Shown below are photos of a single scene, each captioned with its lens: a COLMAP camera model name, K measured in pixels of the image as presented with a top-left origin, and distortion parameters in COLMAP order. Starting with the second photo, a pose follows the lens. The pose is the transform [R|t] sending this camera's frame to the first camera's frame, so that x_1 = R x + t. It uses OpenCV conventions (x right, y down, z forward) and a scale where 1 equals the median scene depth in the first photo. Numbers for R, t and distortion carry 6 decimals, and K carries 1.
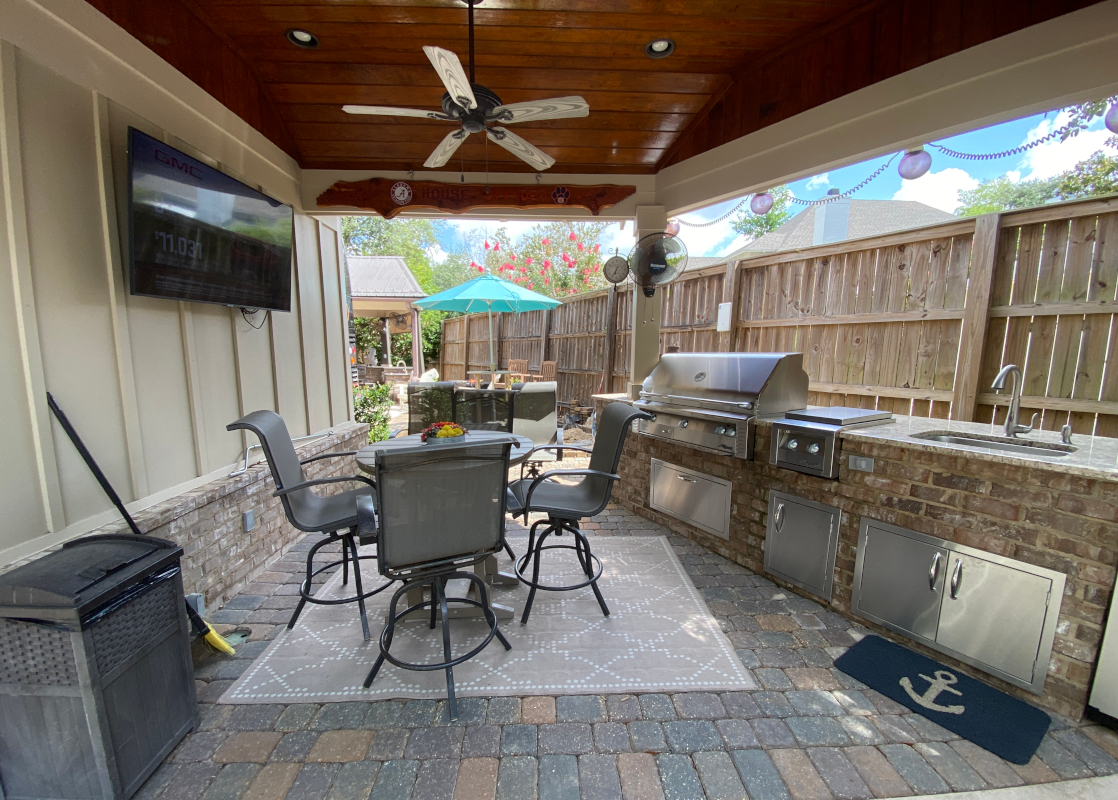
lens RADIAL K [[449.4, 0, 559.8], [0, 449.4, 416.2], [0, 0, 1]] dist [-0.027926, -0.000286]
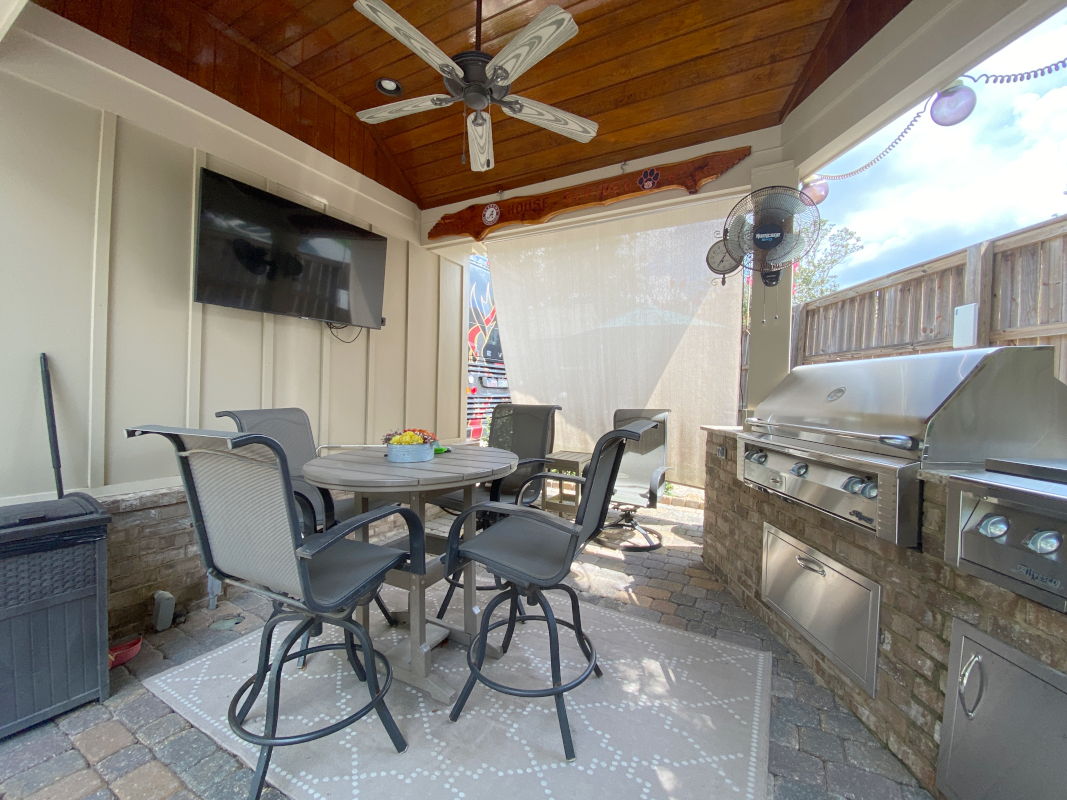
lens RADIAL K [[434.2, 0, 533.5], [0, 434.2, 400.0], [0, 0, 1]] dist [-0.001073, -0.015398]
pose [[0.859417, 0.018678, -0.510933, 0.277626], [-0.087914, 0.989847, -0.111690, 0.020020], [0.503660, 0.140906, 0.852334, 0.313663]]
